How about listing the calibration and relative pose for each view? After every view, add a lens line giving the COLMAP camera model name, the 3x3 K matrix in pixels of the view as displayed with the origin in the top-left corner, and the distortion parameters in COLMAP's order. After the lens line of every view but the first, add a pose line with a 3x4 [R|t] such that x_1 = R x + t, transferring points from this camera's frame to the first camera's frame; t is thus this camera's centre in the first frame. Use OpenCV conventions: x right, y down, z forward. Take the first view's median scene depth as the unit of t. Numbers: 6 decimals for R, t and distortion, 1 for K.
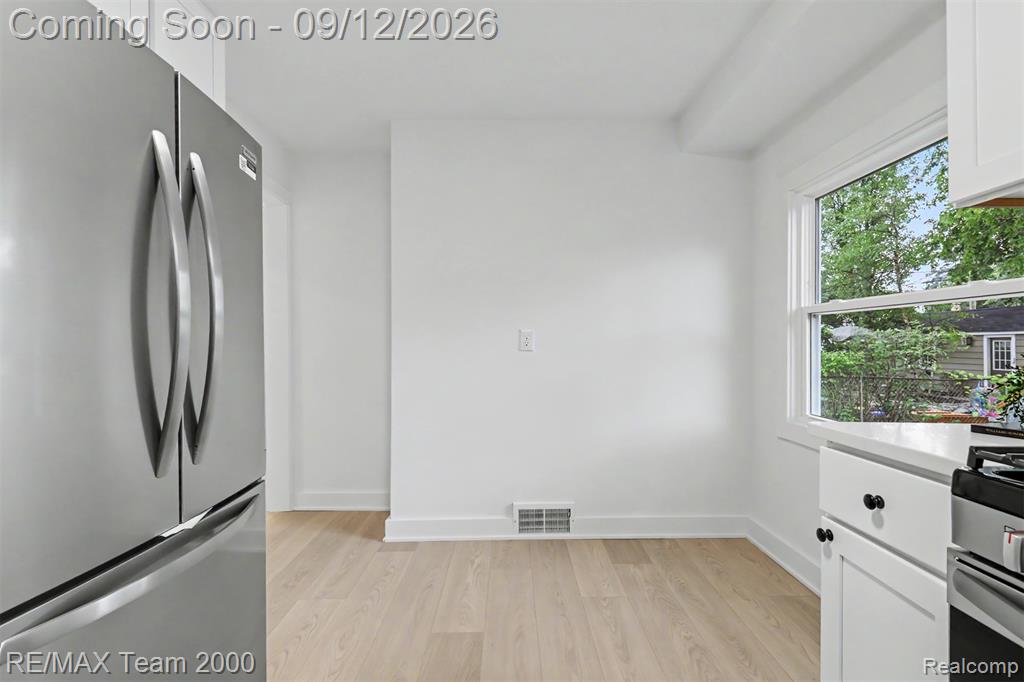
lens RADIAL K [[444.7, 0, 517.1], [0, 444.7, 340.1], [0, 0, 1]] dist [-0.005221, -0.000740]
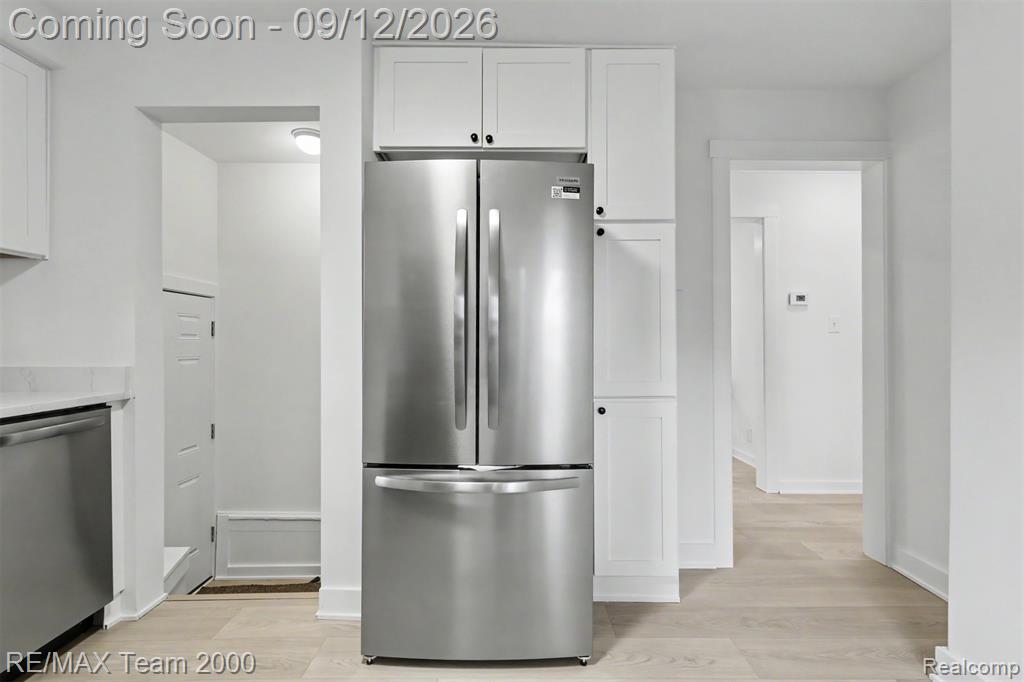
lens RADIAL K [[444.7, 0, 517.1], [0, 444.7, 340.1], [0, 0, 1]] dist [-0.005221, -0.000740]
pose [[-0.001603, -0.004882, -0.999987, 0.551069], [0.003017, 0.999984, -0.004887, 0.005837], [0.999994, -0.003025, -0.001588, 0.851762]]
